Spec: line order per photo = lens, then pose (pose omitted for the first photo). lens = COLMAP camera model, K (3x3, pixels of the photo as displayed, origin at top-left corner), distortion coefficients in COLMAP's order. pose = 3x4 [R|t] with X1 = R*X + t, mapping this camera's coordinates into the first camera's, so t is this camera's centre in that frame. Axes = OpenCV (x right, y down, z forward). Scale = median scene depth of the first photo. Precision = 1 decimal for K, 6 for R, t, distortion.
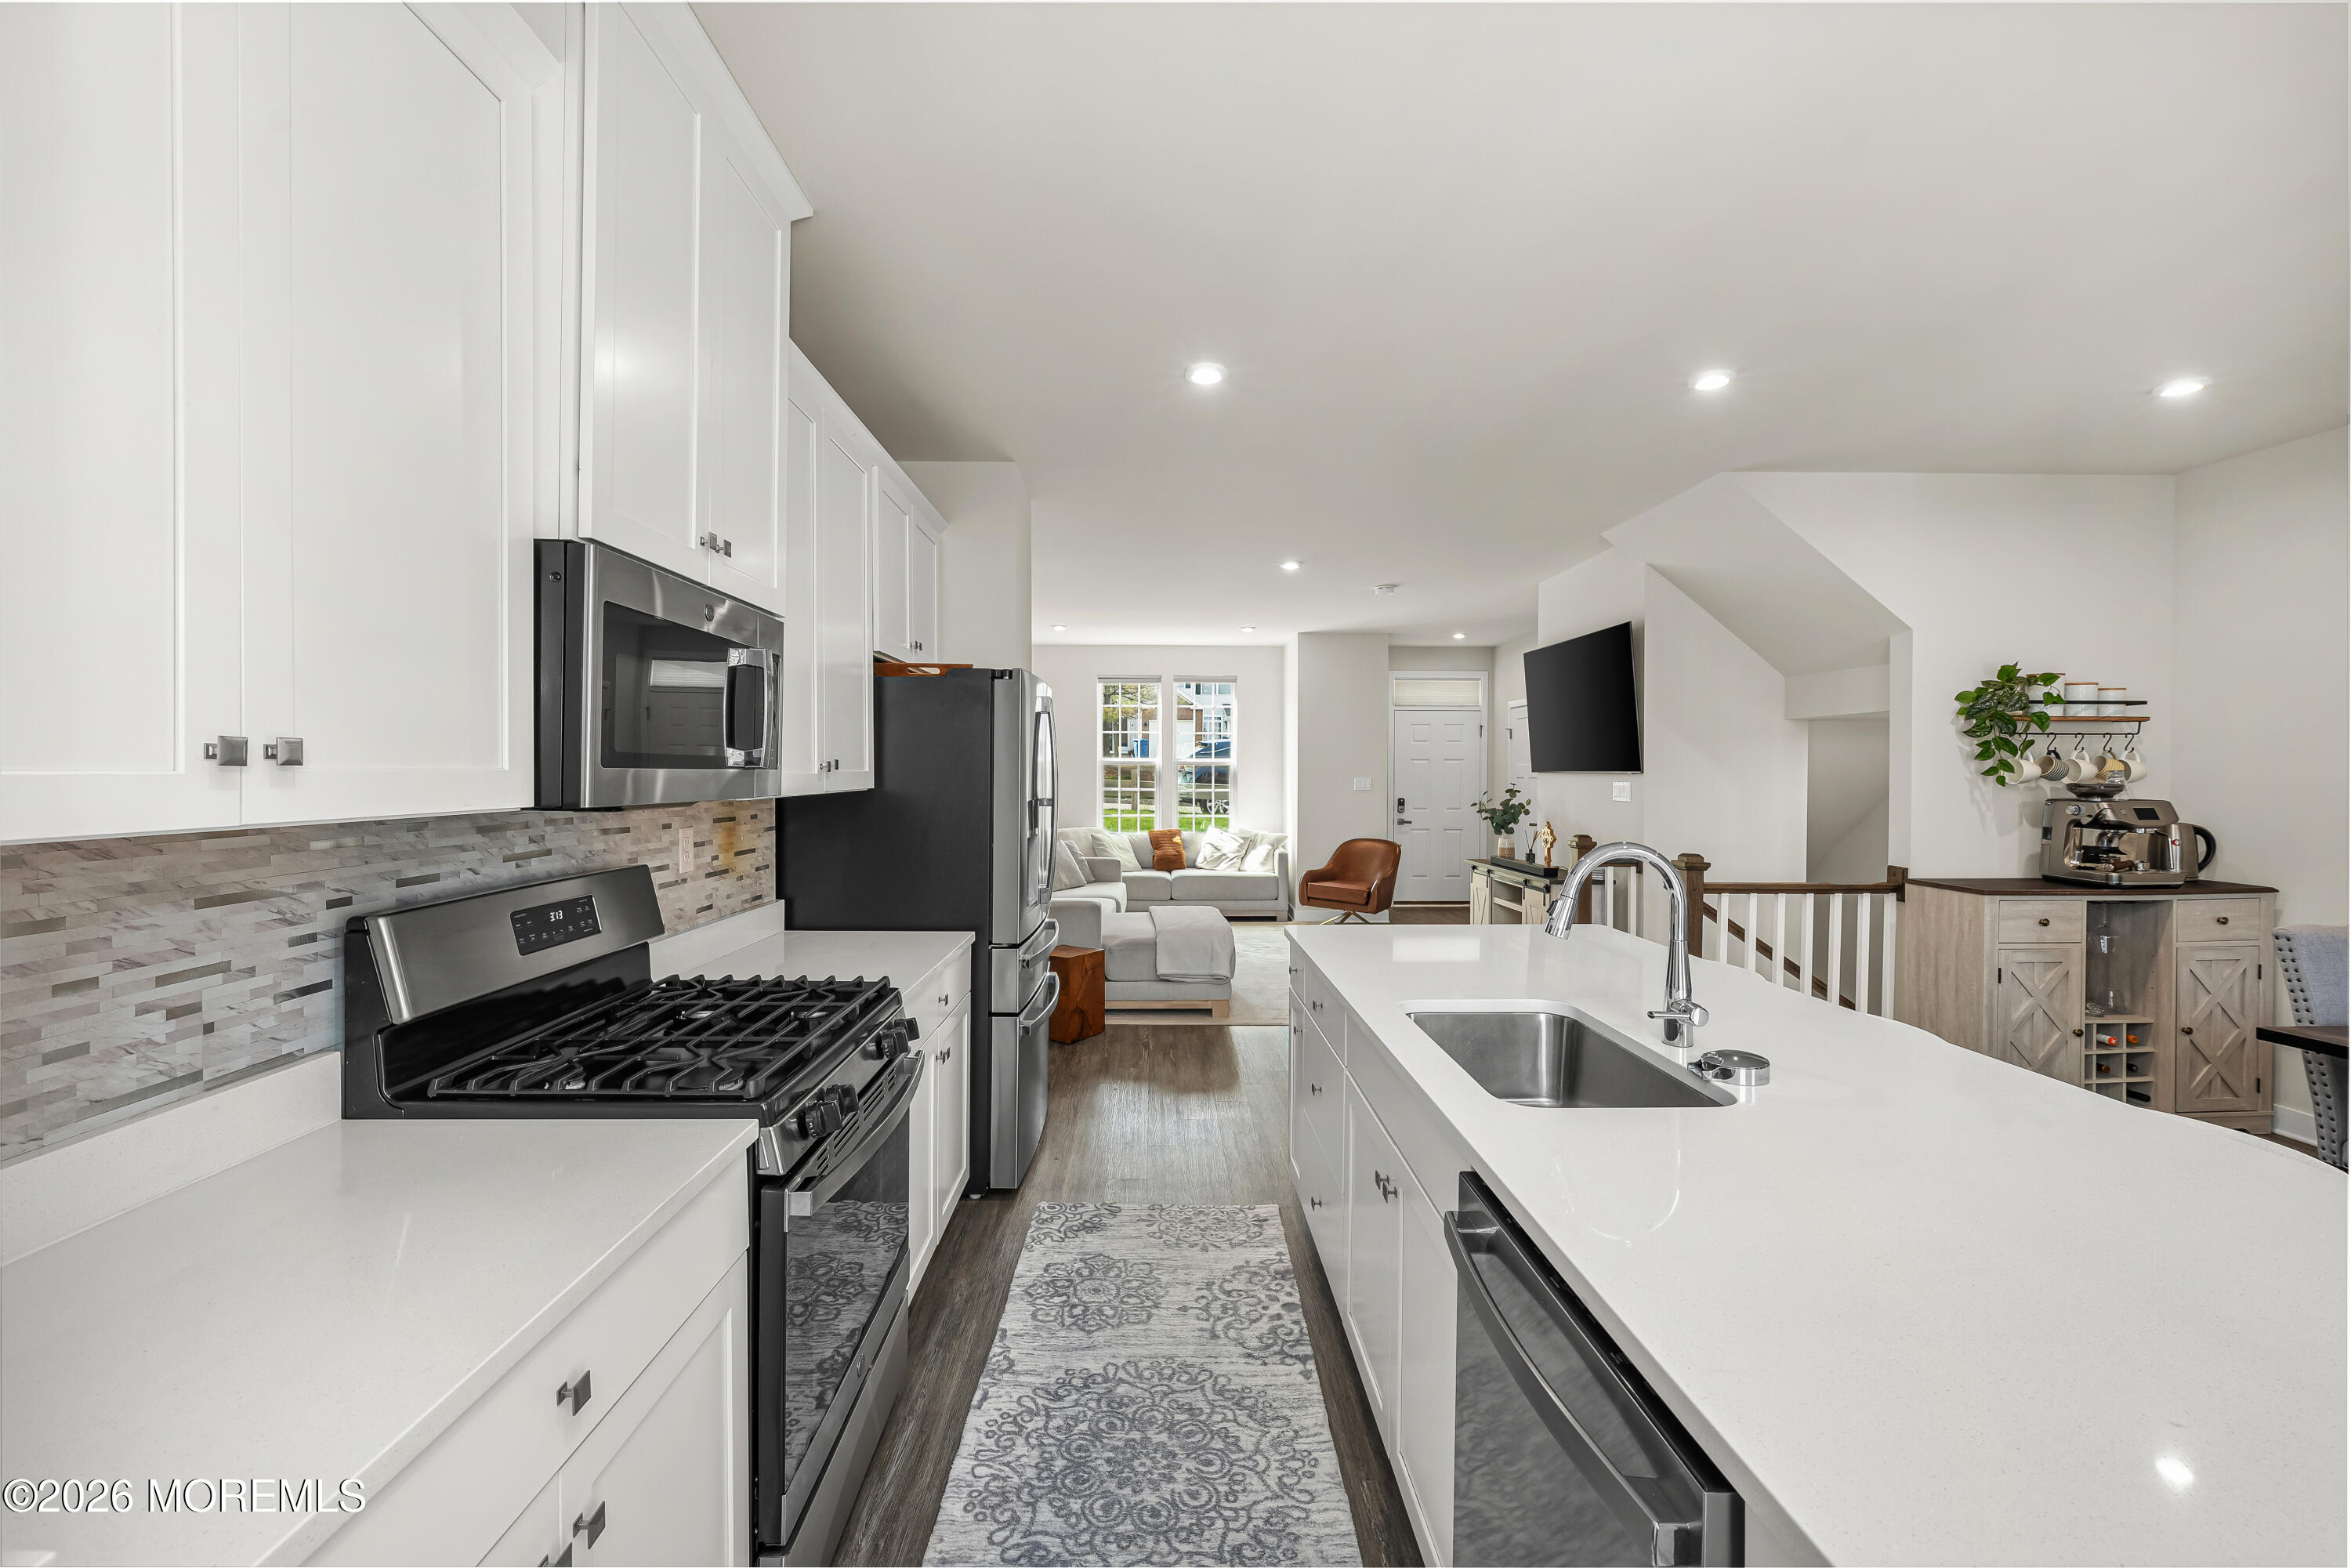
lens RADIAL K [[966.9, 0, 1197.8], [0, 966.9, 769.7], [0, 0, 1]] dist [0.003047, 0.000553]
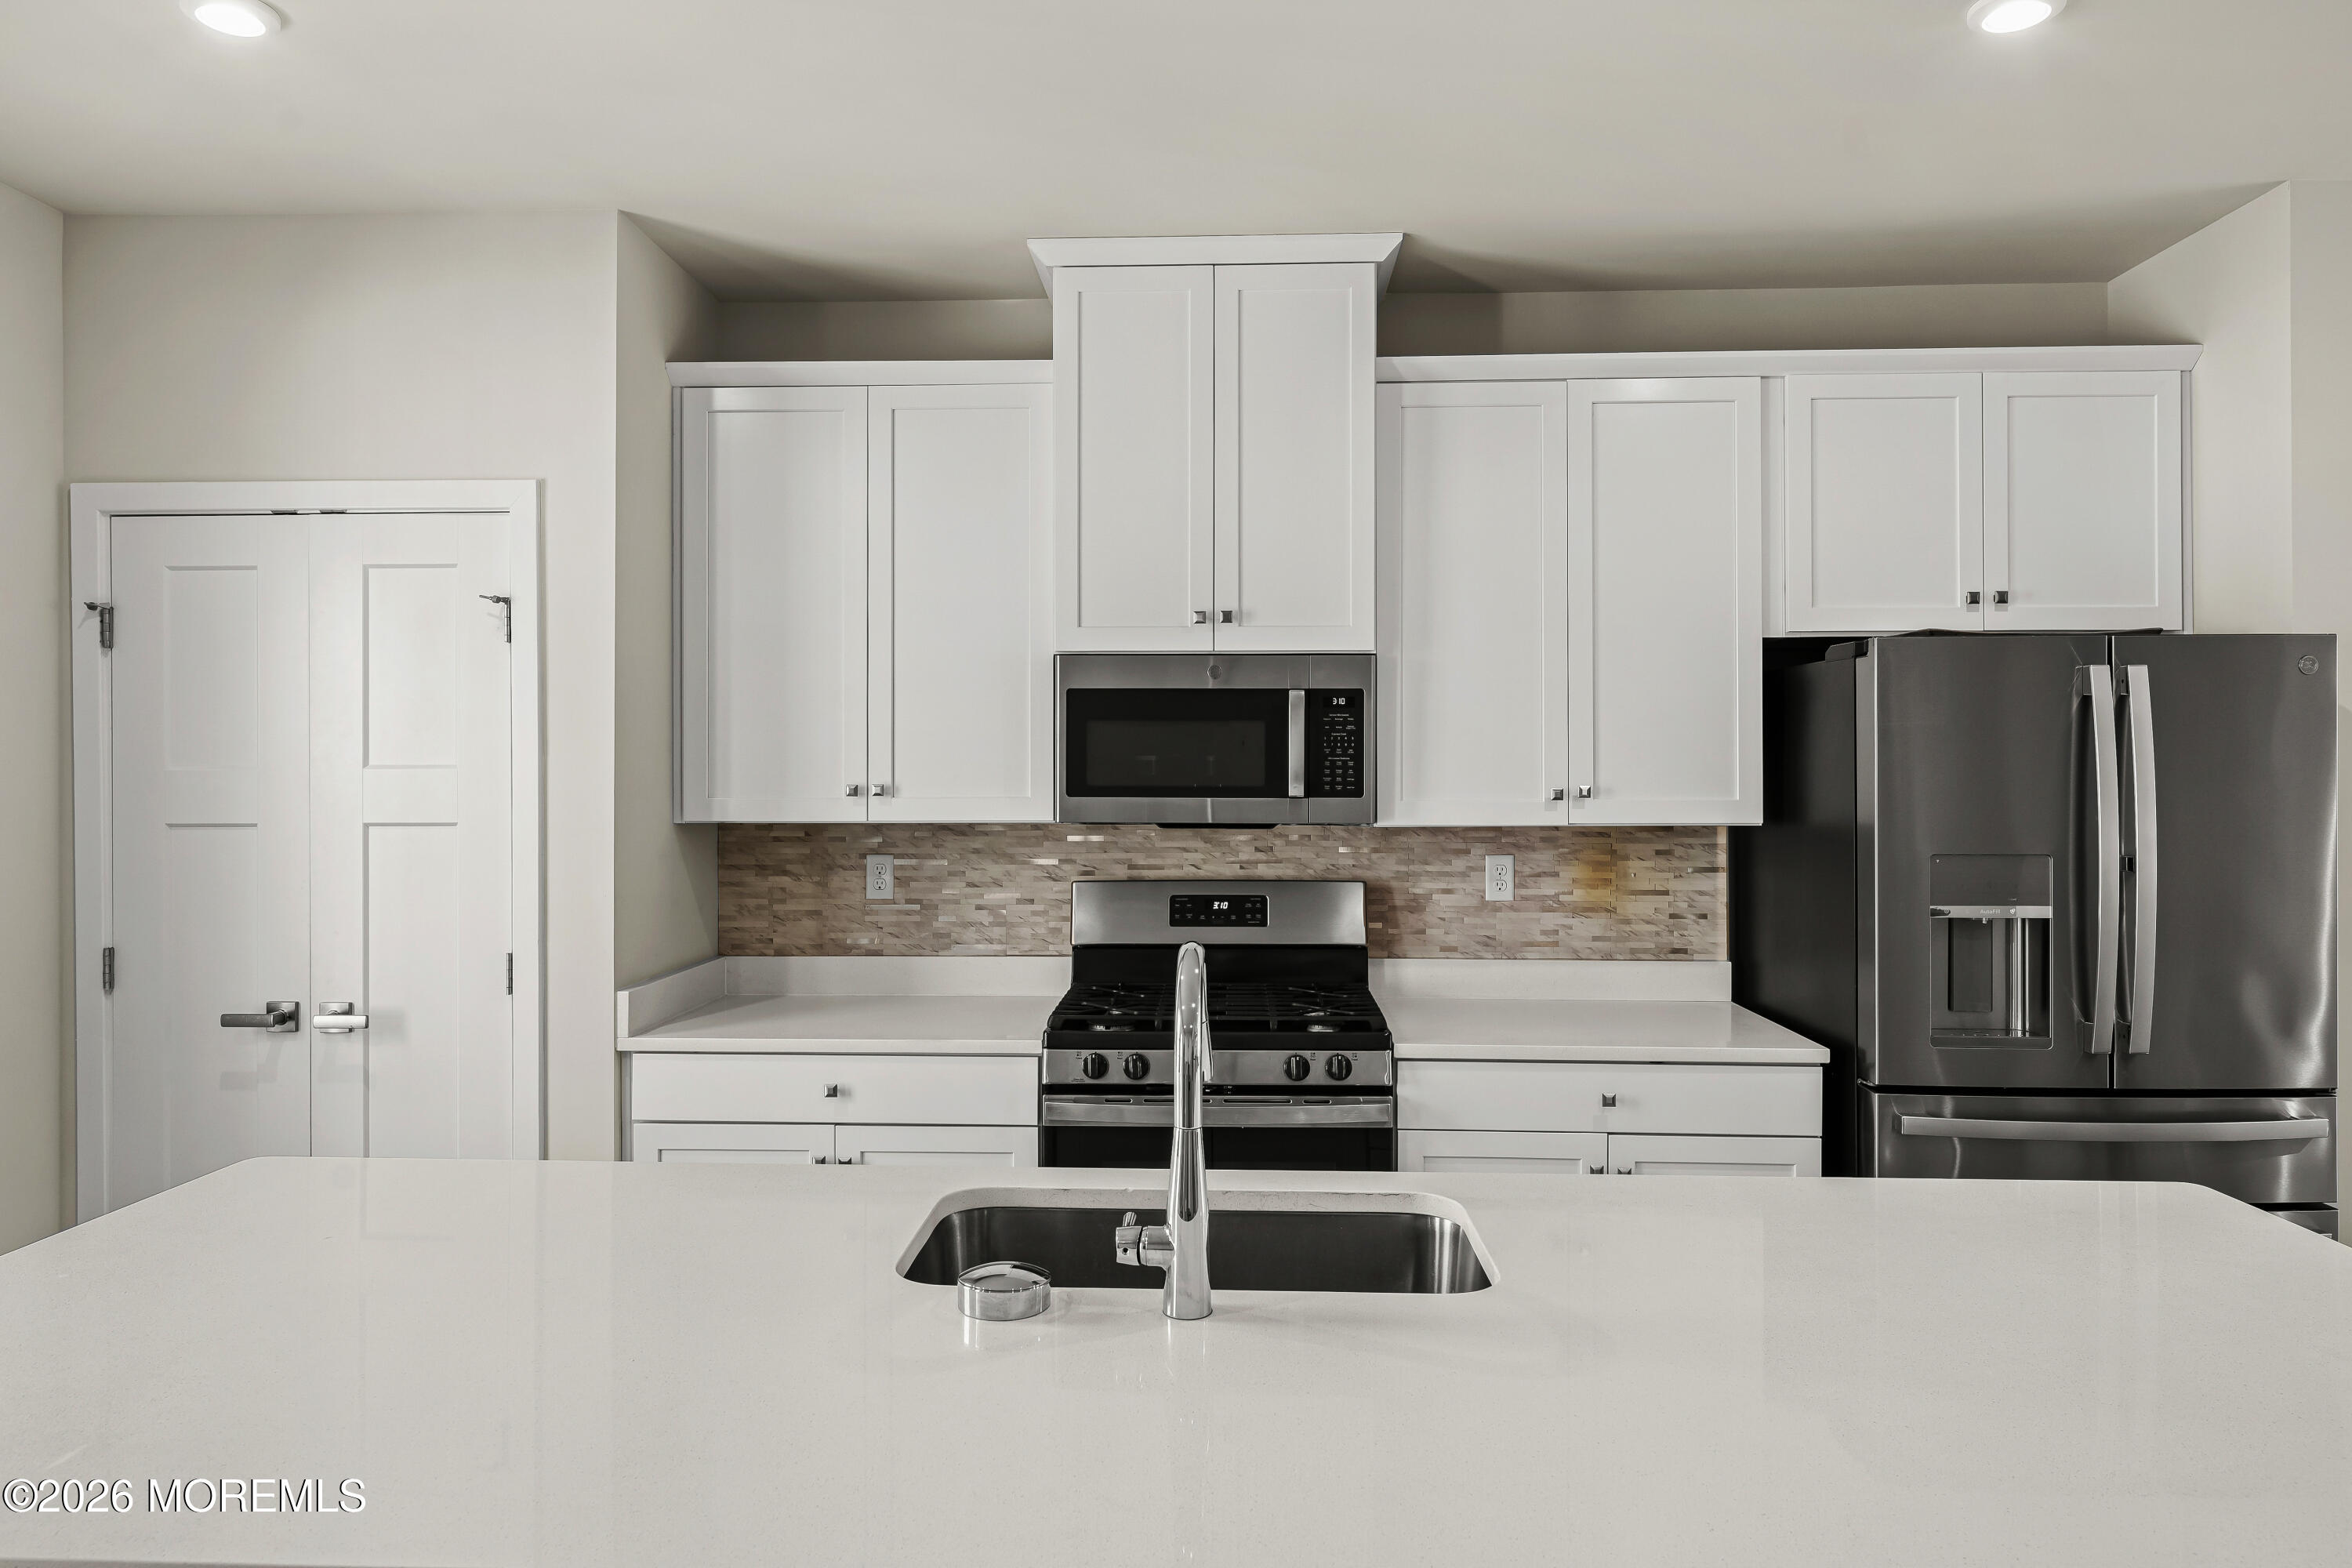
lens RADIAL K [[1442.3, 0, 1182.5], [0, 1442.3, 766.2], [0, 0, 1]] dist [-0.003342, 0.000360]
pose [[-0.068182, -0.009480, -0.997628, 0.639825], [-0.002073, 0.999954, -0.009360, -0.011209], [0.997671, 0.001430, -0.068198, 0.517149]]
